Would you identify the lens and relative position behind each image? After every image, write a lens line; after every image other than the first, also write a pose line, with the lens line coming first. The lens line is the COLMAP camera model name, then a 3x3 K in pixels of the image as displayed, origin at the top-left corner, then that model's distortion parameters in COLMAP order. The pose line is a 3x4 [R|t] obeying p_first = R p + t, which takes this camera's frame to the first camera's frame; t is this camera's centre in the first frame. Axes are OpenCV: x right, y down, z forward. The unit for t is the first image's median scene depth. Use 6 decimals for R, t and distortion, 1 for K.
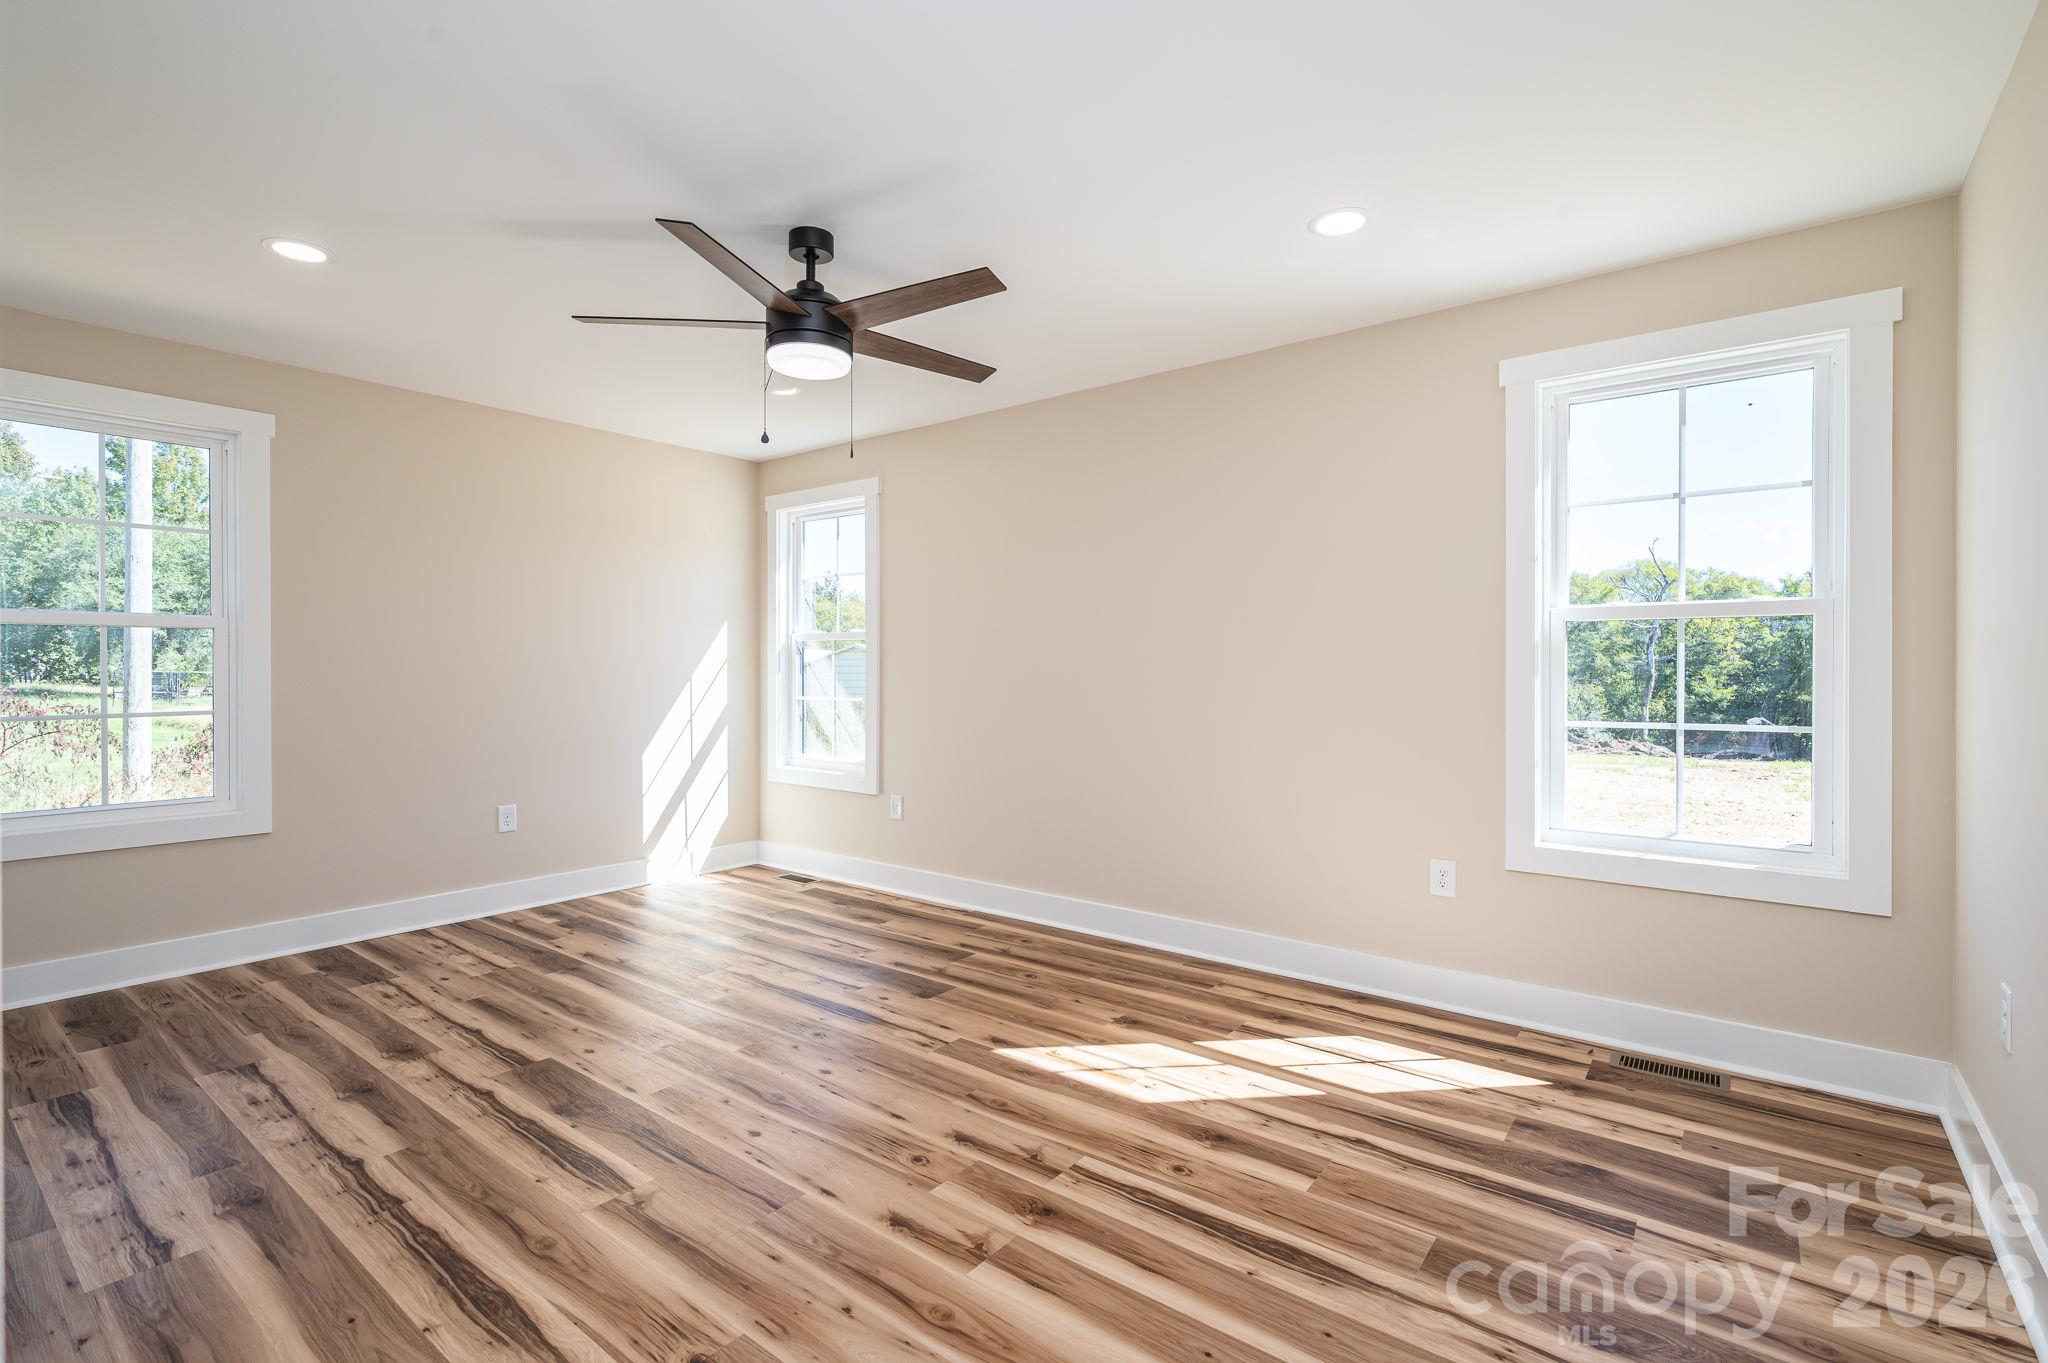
lens RADIAL K [[963.4, 0, 1031.5], [0, 963.4, 673.2], [0, 0, 1]] dist [0.000228, 0.000270]
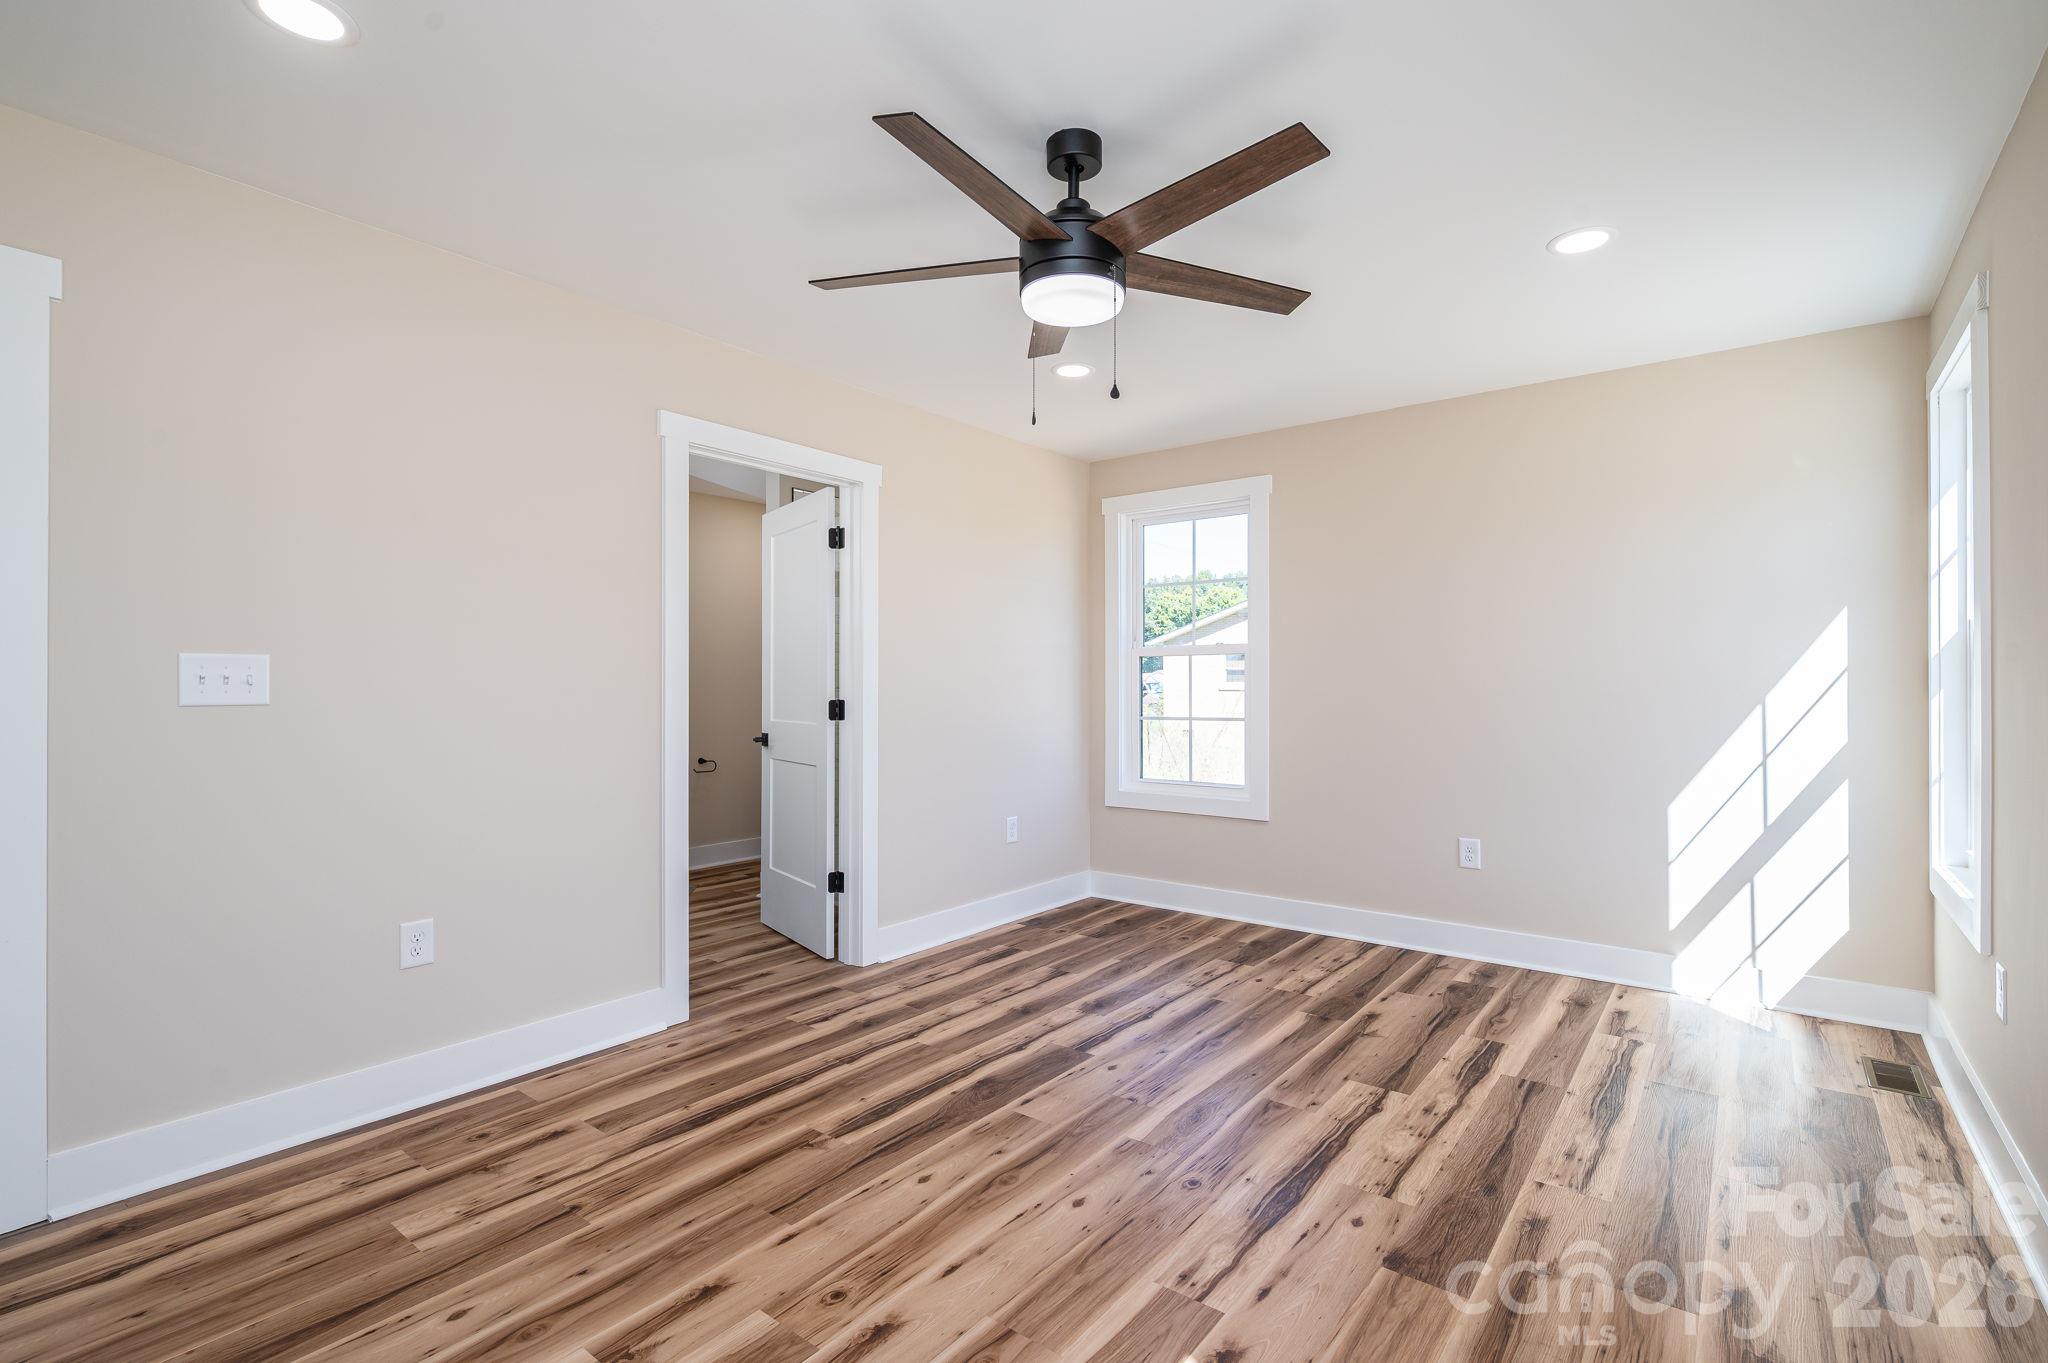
lens RADIAL K [[963.4, 0, 1031.5], [0, 963.4, 673.2], [0, 0, 1]] dist [0.000228, 0.000270]
pose [[-0.030487, -0.013693, -0.999441, 0.517811], [-0.002970, 0.999903, -0.013609, -0.003542], [0.999531, 0.002554, -0.030524, 0.891210]]
